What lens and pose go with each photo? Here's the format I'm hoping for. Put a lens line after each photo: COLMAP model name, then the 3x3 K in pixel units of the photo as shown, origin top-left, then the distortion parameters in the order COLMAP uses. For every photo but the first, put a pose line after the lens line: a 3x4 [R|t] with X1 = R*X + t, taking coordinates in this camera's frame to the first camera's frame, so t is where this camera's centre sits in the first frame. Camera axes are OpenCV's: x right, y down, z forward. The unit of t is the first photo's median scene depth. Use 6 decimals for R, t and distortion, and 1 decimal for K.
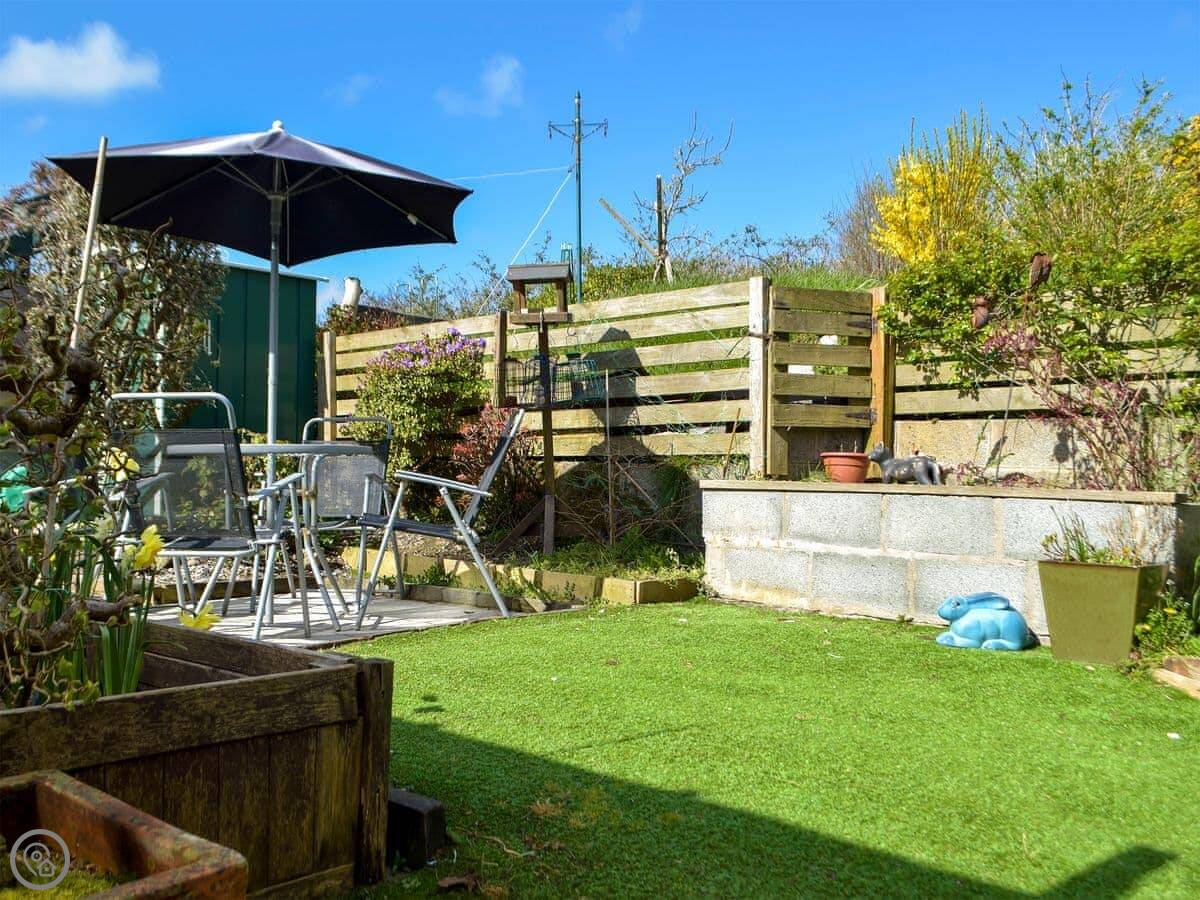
lens RADIAL K [[1027.9, 0, 600.1], [0, 1027.9, 495.6], [0, 0, 1]] dist [-0.001155, -0.002044]
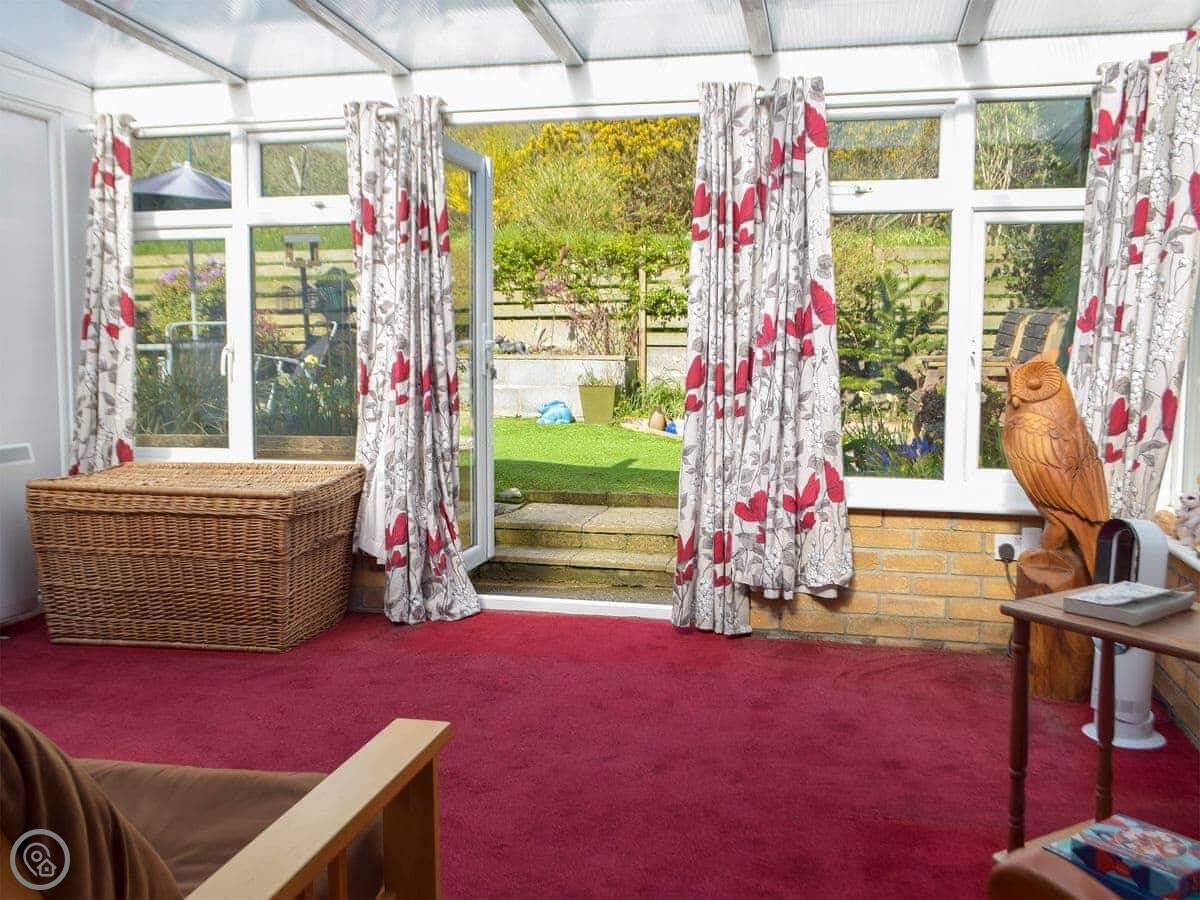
lens RADIAL K [[1114.0, 0, 564.0], [0, 1114.0, 449.8], [0, 0, 1]] dist [0.007959, 0.001963]
pose [[0.875742, -0.072160, 0.477356, -0.644889], [0.028882, 0.994826, 0.097398, -0.031732], [-0.481914, -0.071509, 0.873296, -0.963179]]
